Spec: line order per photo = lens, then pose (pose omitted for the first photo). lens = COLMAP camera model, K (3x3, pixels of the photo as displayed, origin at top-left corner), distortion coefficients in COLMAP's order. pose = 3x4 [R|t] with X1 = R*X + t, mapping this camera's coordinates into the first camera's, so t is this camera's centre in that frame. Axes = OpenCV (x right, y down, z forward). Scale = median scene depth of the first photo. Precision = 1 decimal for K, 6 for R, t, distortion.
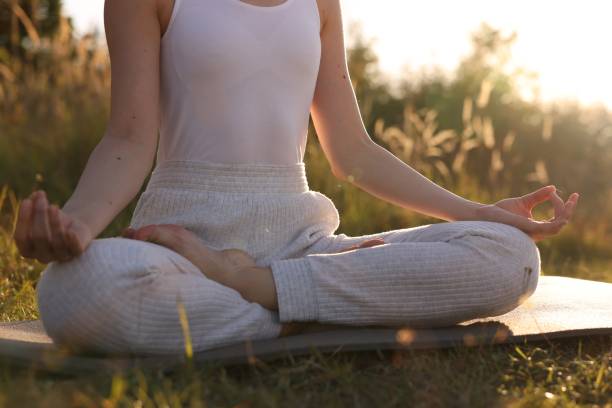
lens RADIAL K [[1021.5, 0, 306.0], [0, 1021.5, 204.0], [0, 0, 1]] dist [0.197066, -0.093284]
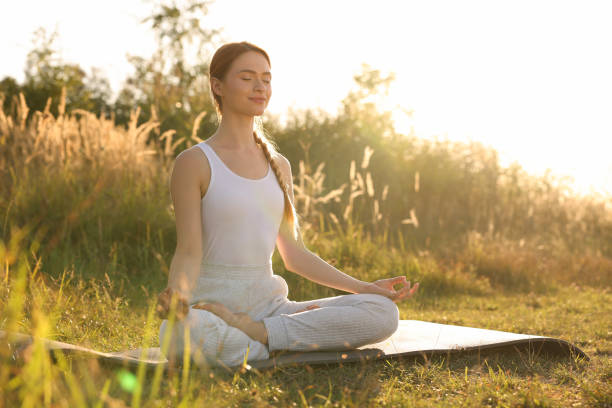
lens RADIAL K [[1021.5, 0, 306.0], [0, 1021.5, 204.0], [0, 0, 1]] dist [0.197066, -0.093284]
pose [[0.993628, -0.001258, 0.112703, -0.151225], [0.003649, 0.999773, -0.021011, -0.106268], [-0.112651, 0.021288, 0.993407, -0.828342]]
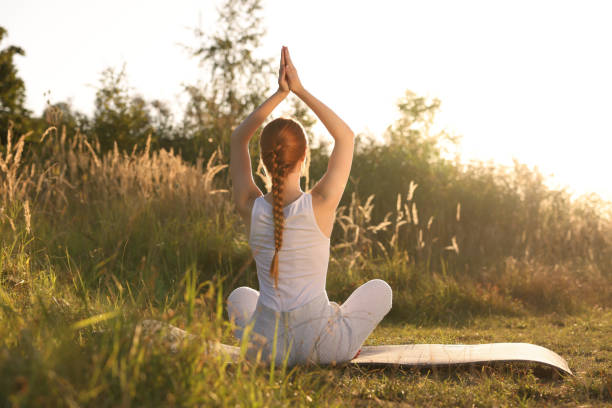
lens RADIAL K [[1021.5, 0, 306.0], [0, 1021.5, 204.0], [0, 0, 1]] dist [0.197066, -0.093284]
pose [[0.997712, -0.004878, 0.067434, -0.236021], [0.007727, 0.999085, -0.042055, -0.138667], [-0.067167, 0.042480, 0.996837, -1.408944]]
